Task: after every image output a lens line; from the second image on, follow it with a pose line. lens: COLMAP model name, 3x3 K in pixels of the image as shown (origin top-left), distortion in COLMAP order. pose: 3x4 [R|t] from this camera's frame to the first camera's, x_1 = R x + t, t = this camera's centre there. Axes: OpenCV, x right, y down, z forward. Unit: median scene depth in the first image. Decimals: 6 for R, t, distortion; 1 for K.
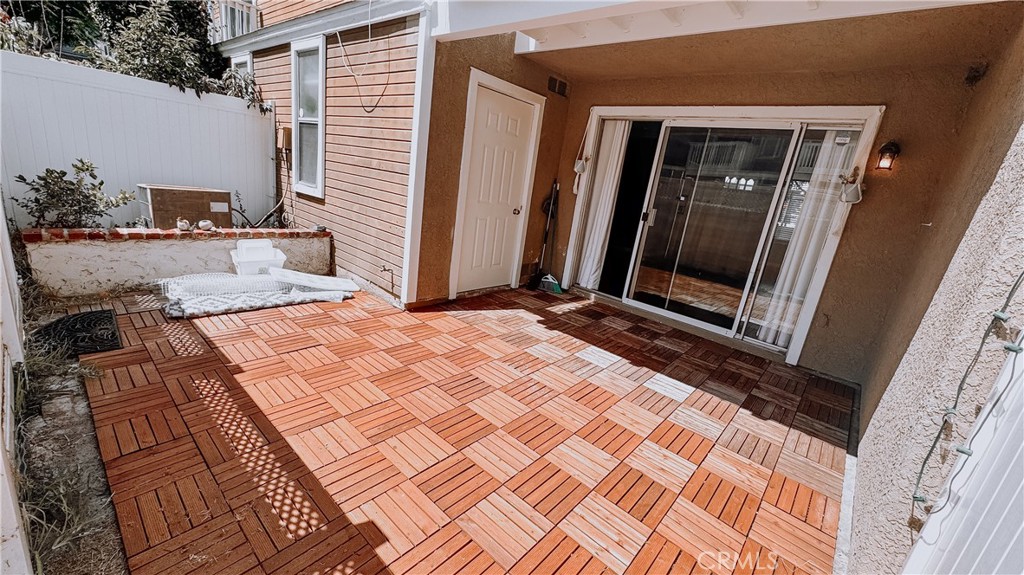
lens RADIAL K [[414.3, 0, 513.6], [0, 414.3, 291.8], [0, 0, 1]] dist [-0.000609, -0.000075]
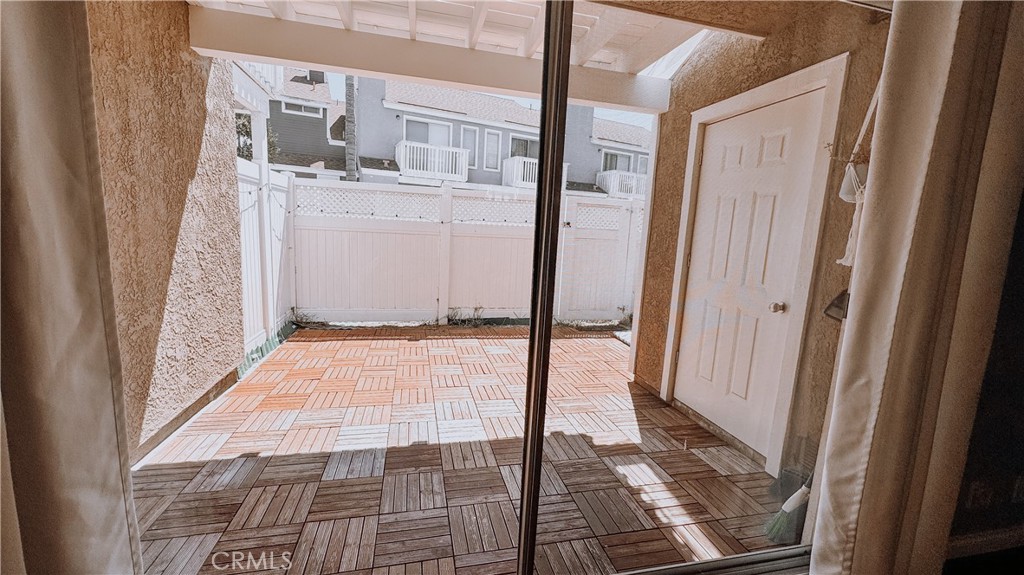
lens RADIAL K [[414.3, 0, 513.6], [0, 414.3, 291.8], [0, 0, 1]] dist [-0.000609, -0.000075]
pose [[-0.554368, -0.032470, -0.831638, 0.837766], [-0.345754, 0.917916, 0.194641, -0.280273], [0.757054, 0.395444, -0.520090, 1.427030]]
